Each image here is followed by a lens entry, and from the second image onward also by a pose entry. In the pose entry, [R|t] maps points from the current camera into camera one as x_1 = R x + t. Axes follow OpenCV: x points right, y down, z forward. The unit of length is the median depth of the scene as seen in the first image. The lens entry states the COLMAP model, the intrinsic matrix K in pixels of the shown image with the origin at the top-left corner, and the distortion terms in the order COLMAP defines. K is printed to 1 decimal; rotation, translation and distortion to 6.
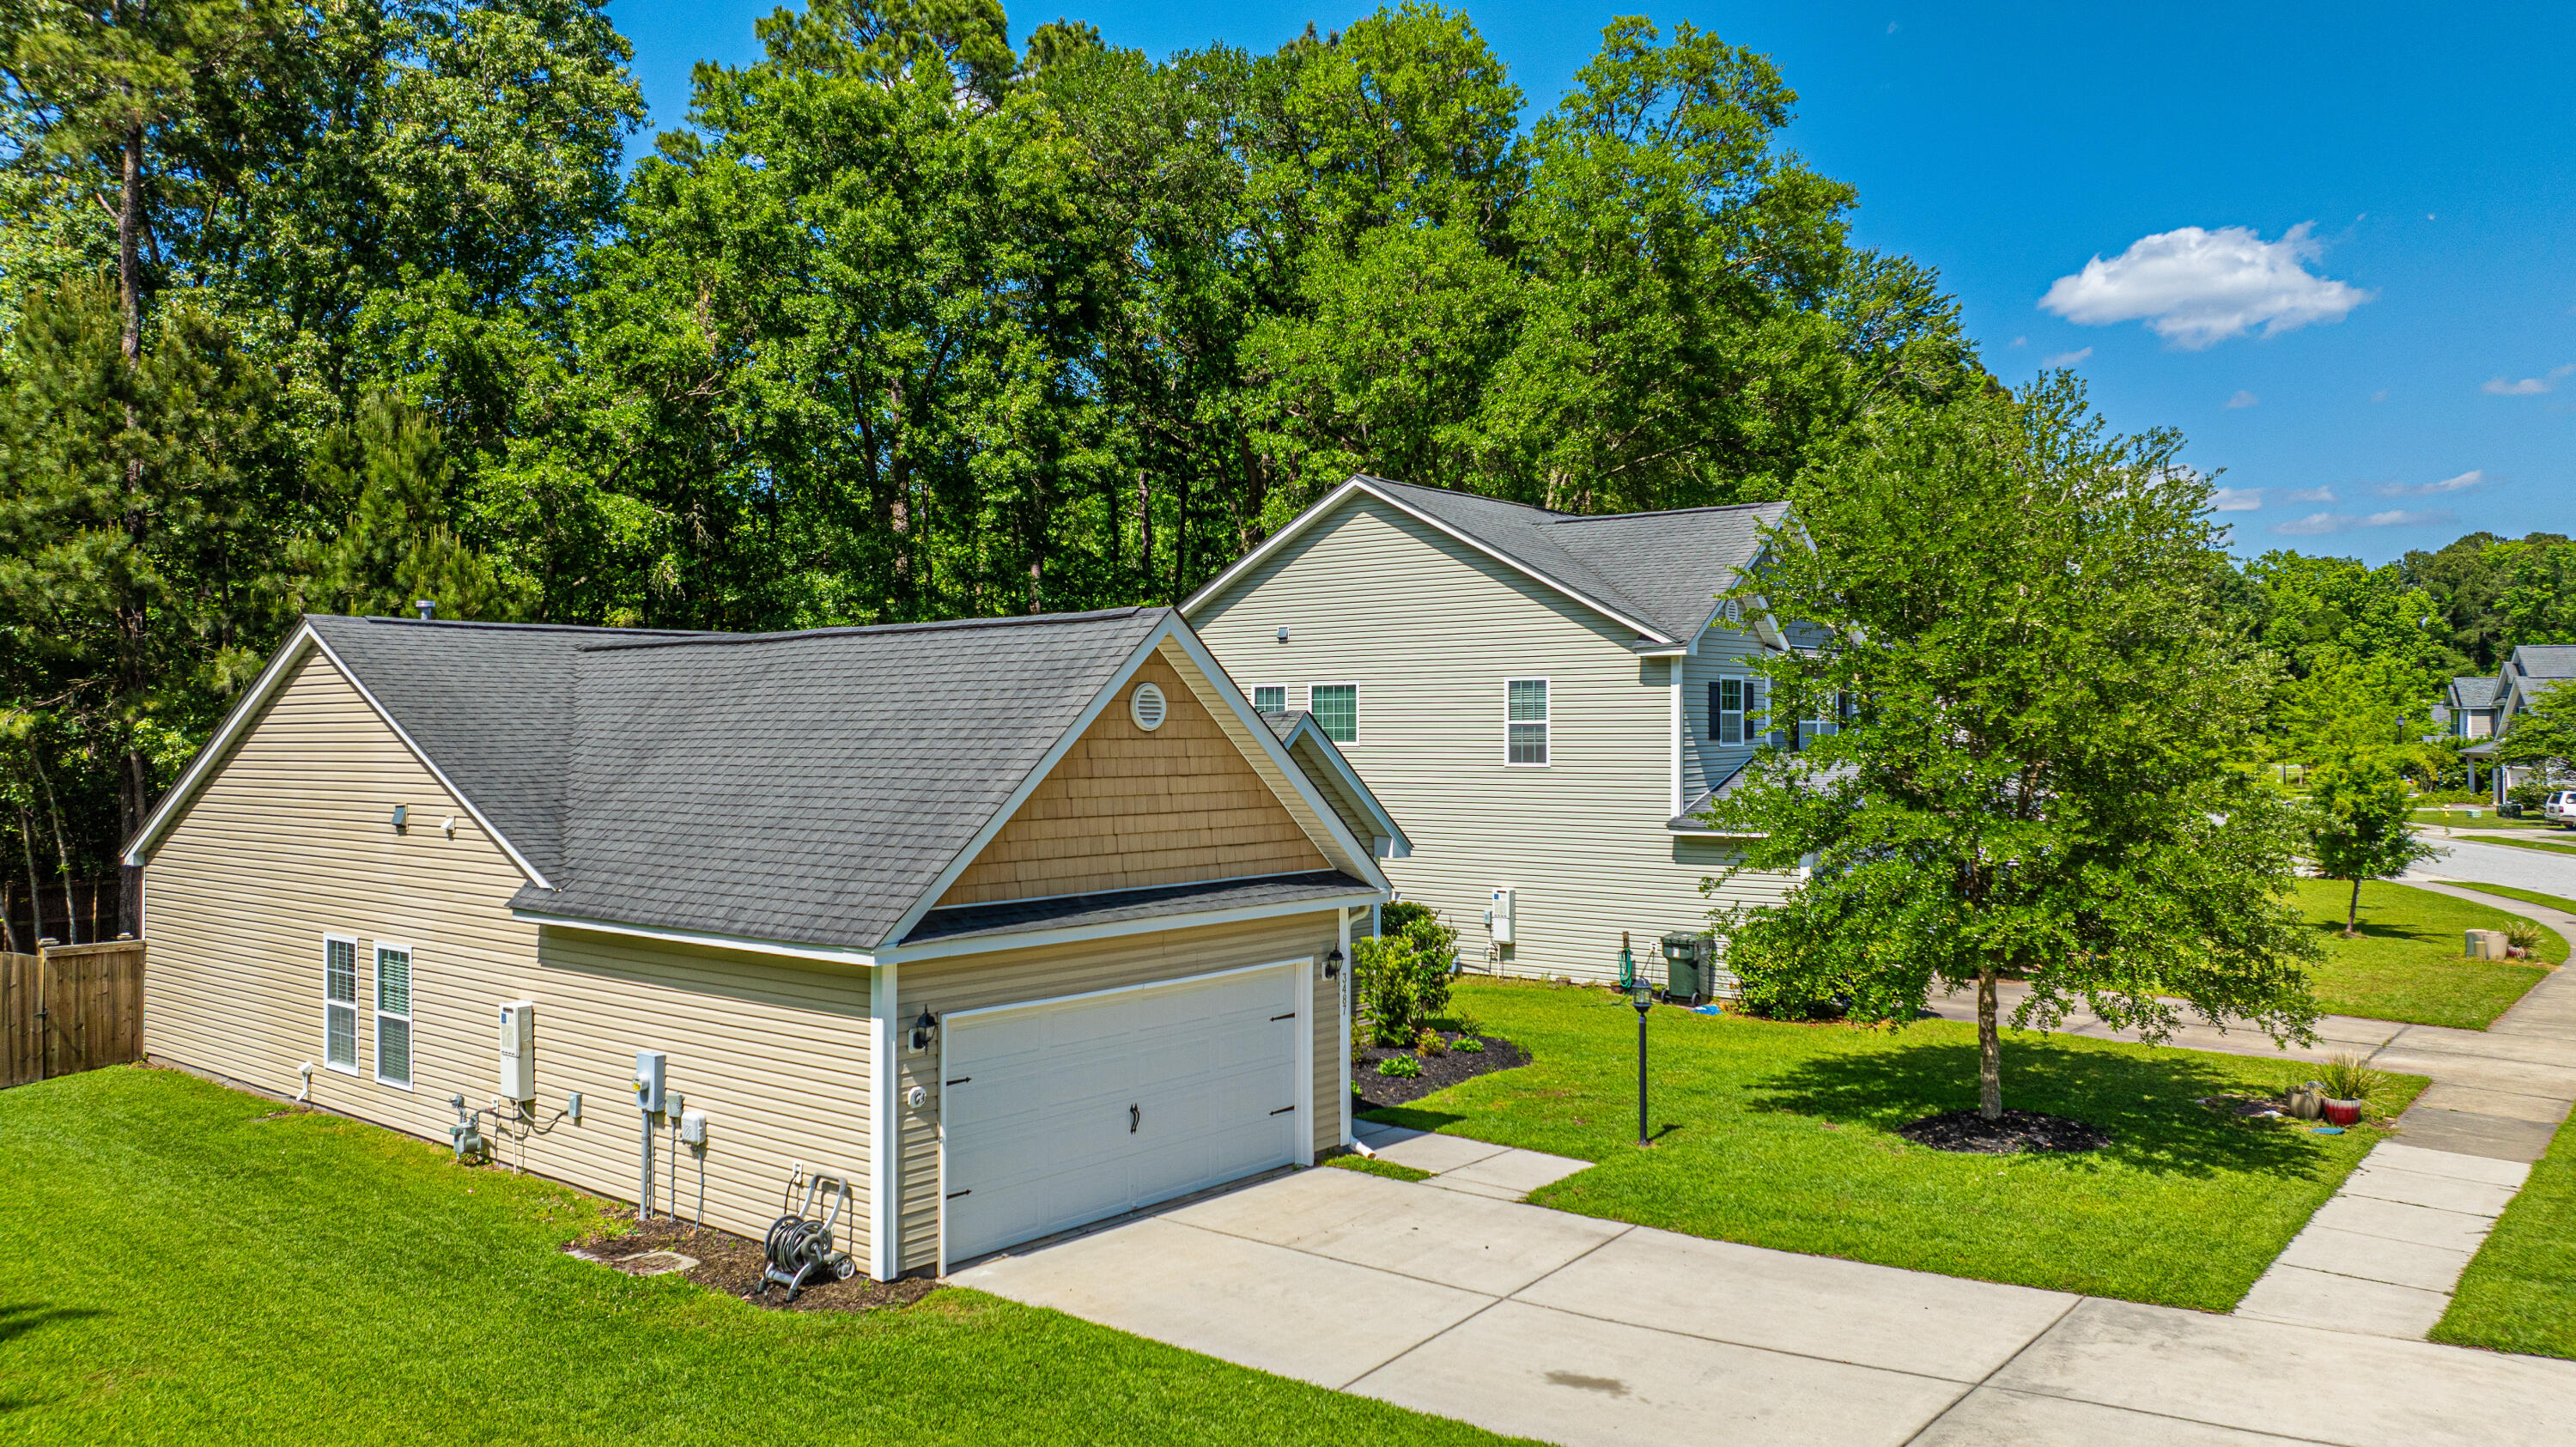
lens RADIAL K [[1810.9, 0, 1293.7], [0, 1810.9, 730.6], [0, 0, 1]] dist [-0.030145, 0.028963]
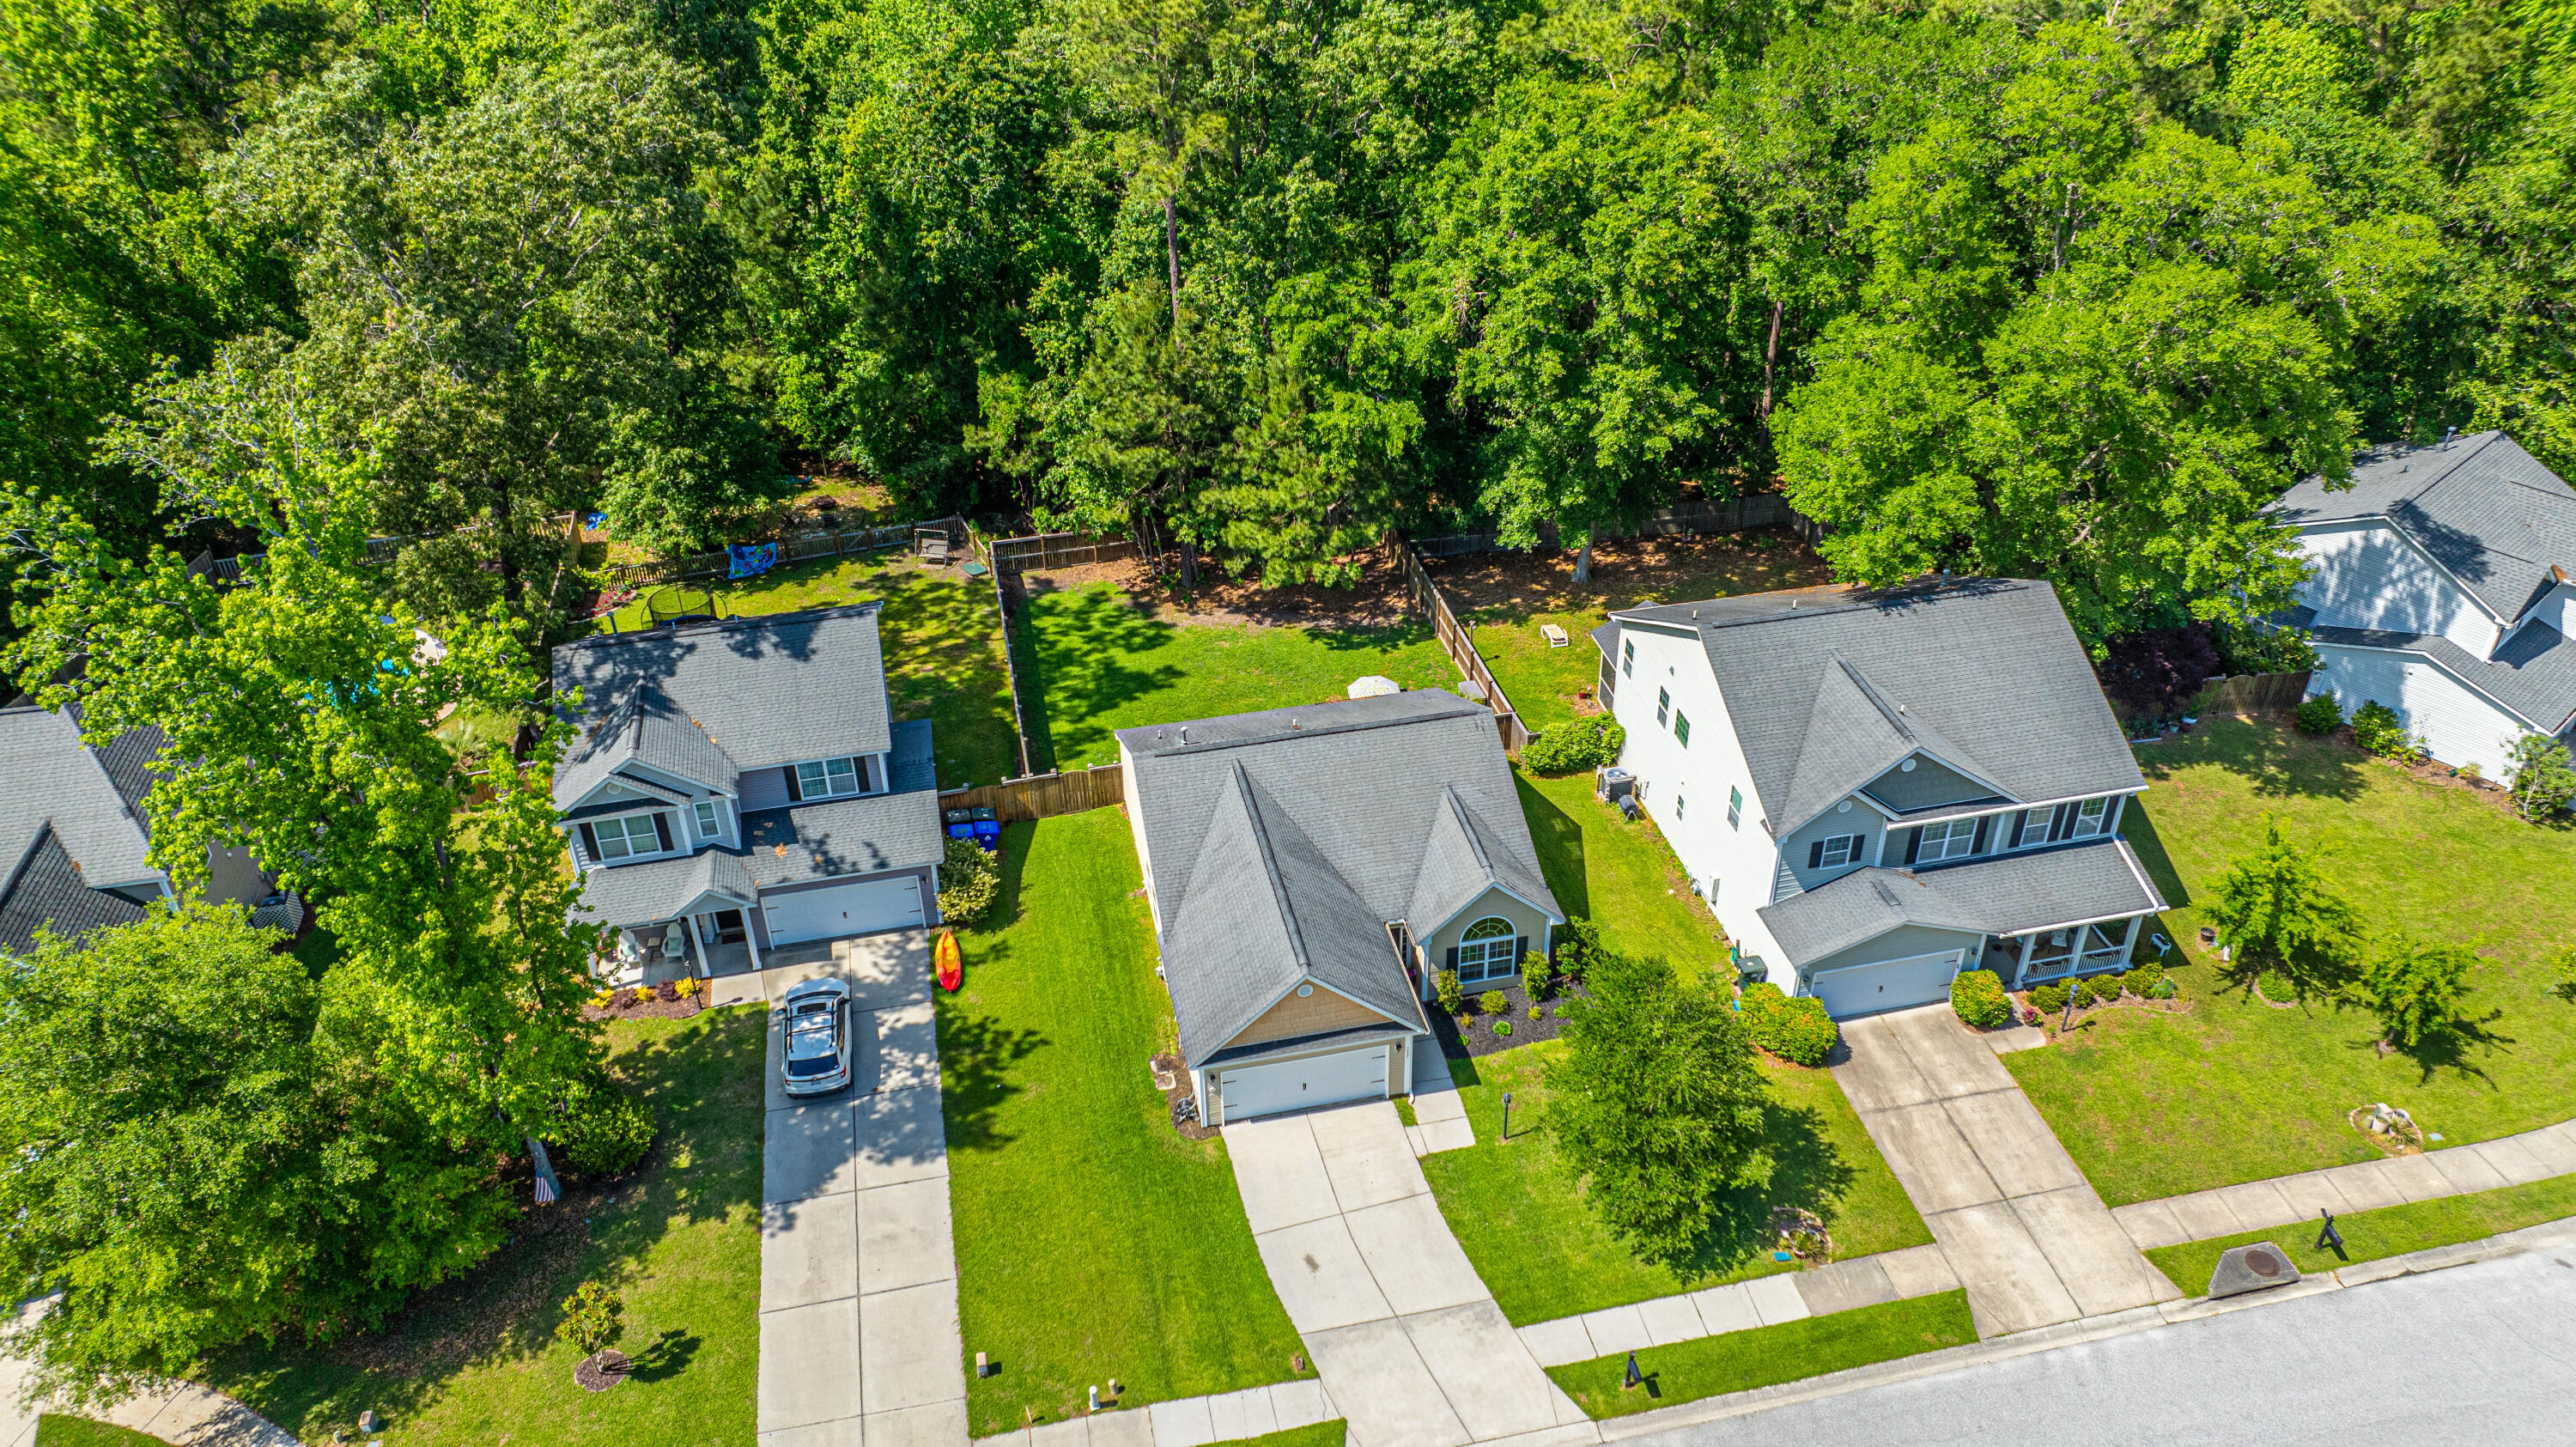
lens RADIAL K [[1810.6, 0, 1294.0], [0, 1810.6, 723.7], [0, 0, 1]] dist [-0.033919, 0.035252]
pose [[0.784479, 0.341182, -0.517869, 1.280315], [0.009709, 0.828204, 0.560343, -2.021674], [0.620080, -0.444605, 0.646396, -0.721676]]
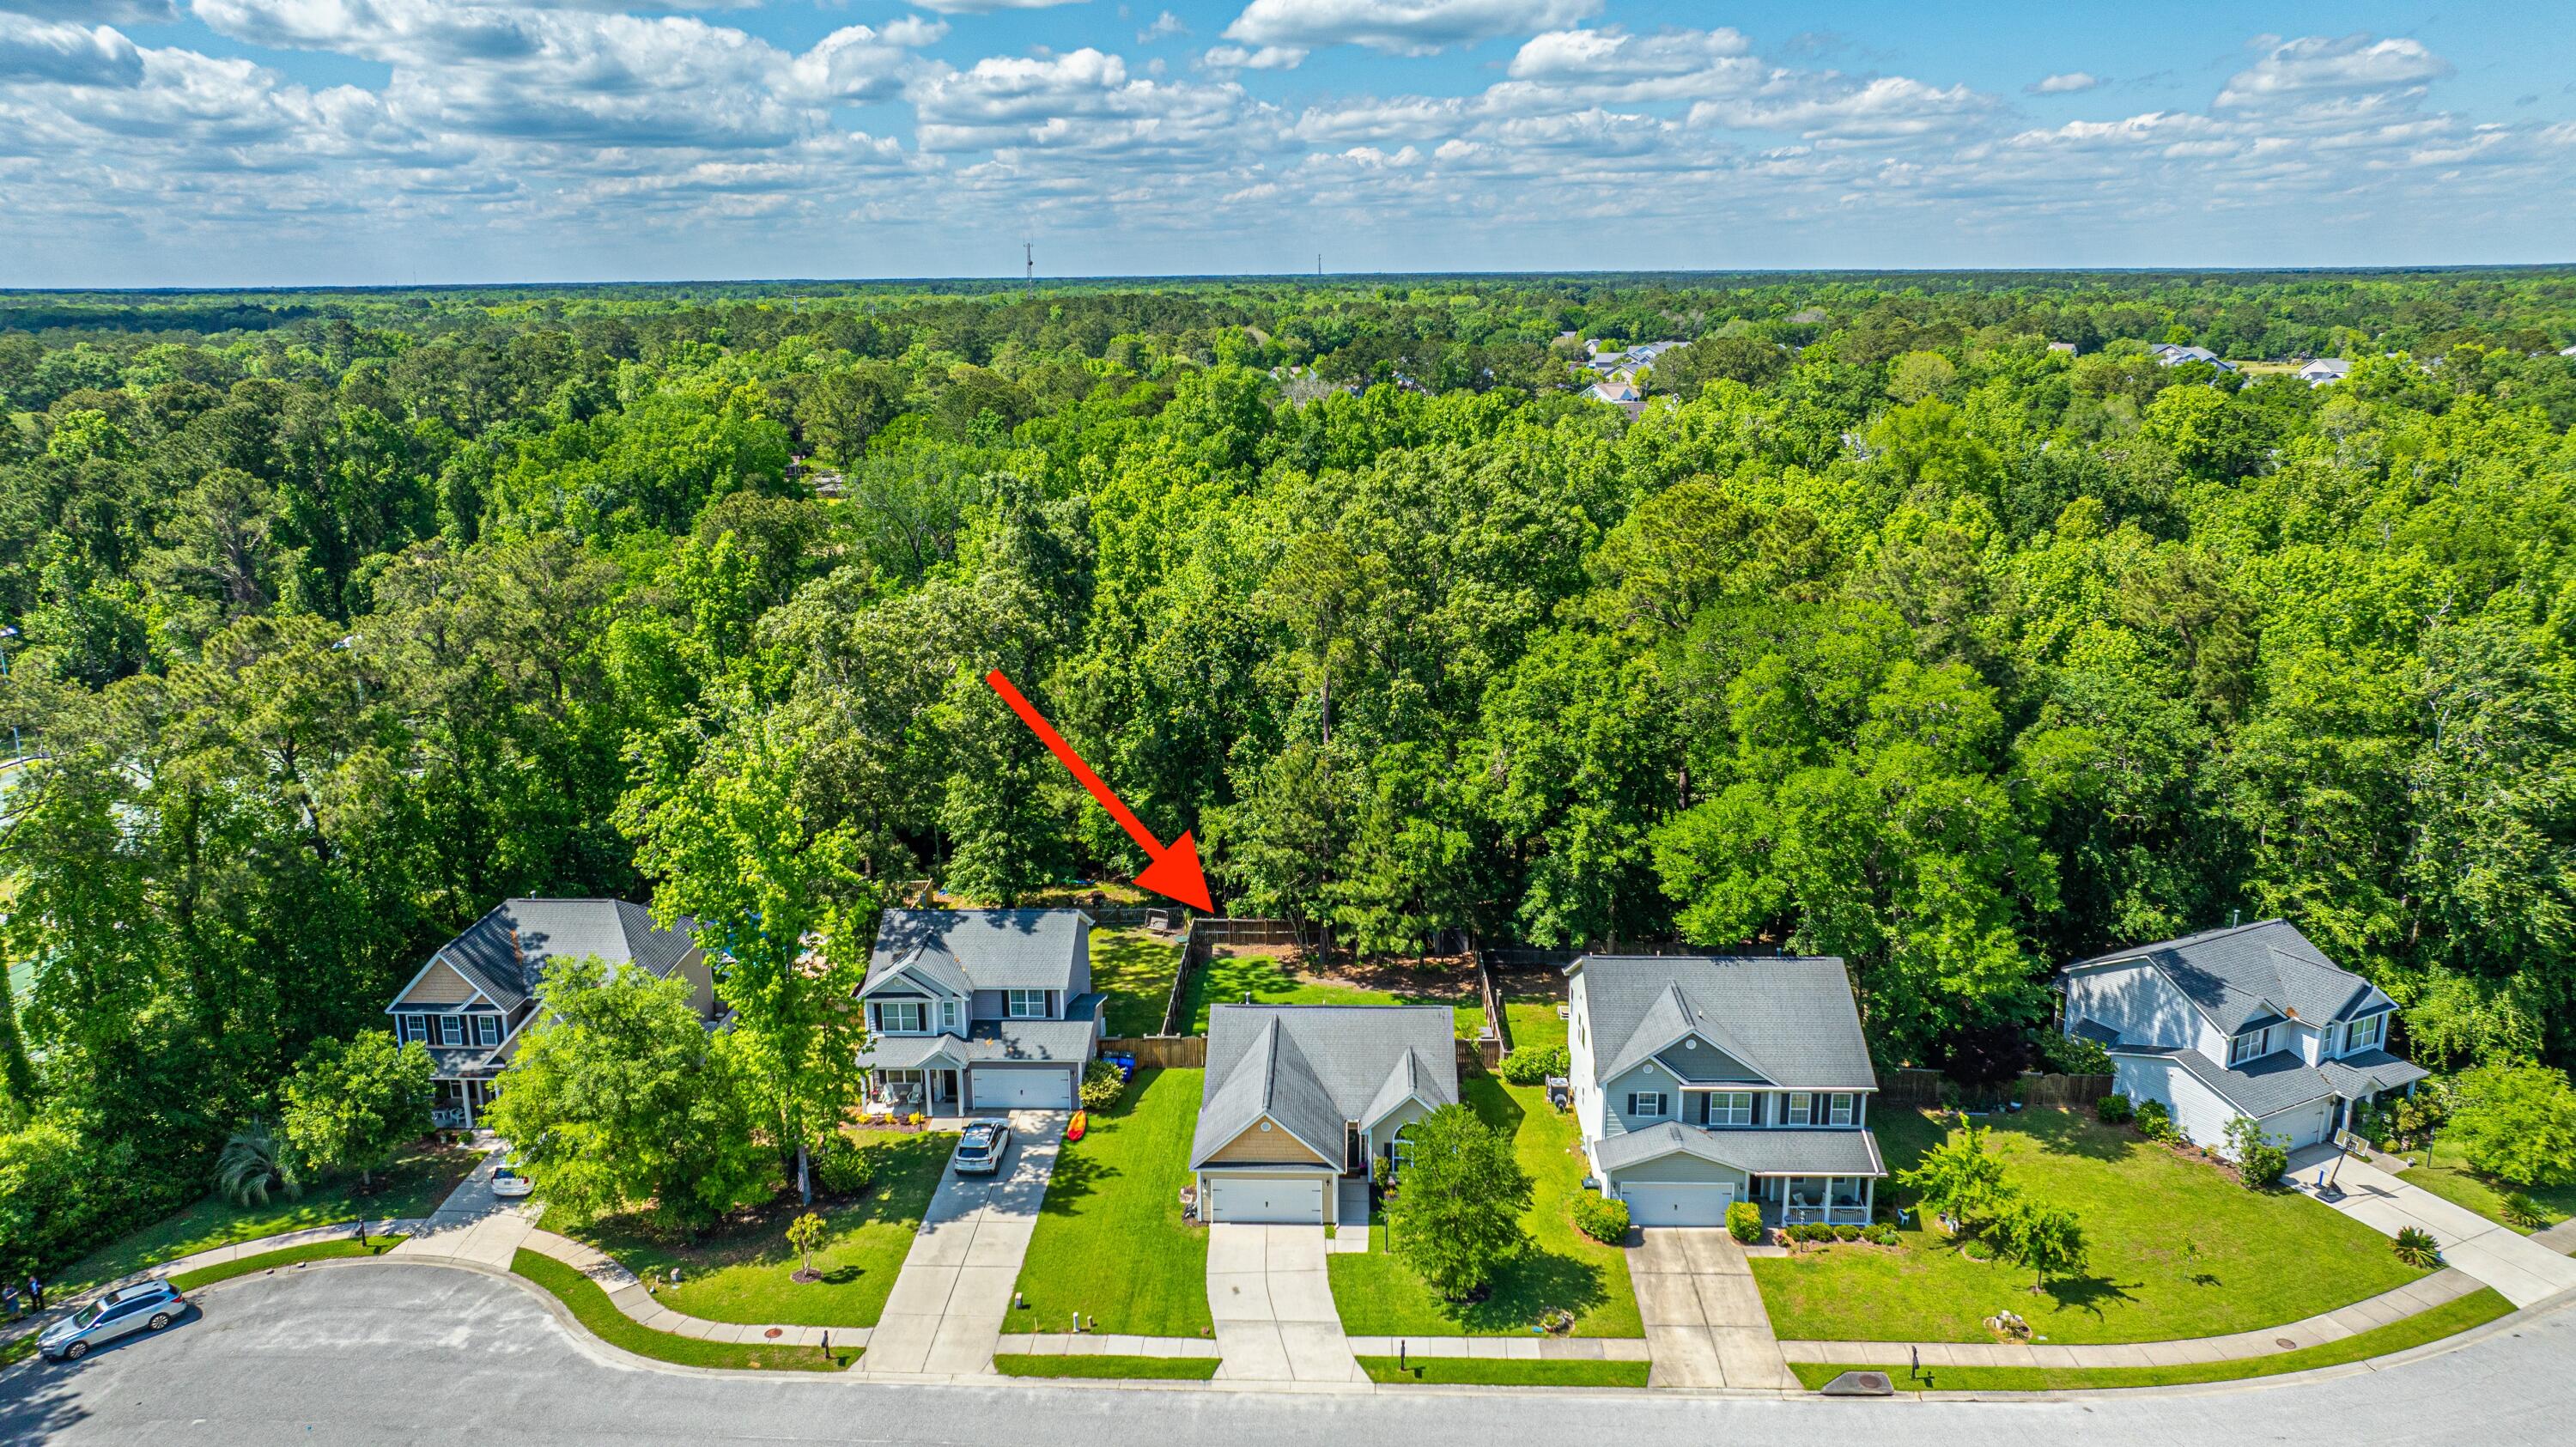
lens RADIAL K [[1810.6, 0, 1297.5], [0, 1810.6, 722.3], [0, 0, 1]] dist [-0.033919, 0.035252]
pose [[0.608828, 0.194161, -0.769175, 3.353965], [0.005532, 0.968524, 0.248861, -2.184182], [0.793283, -0.155768, 0.588590, -1.519509]]
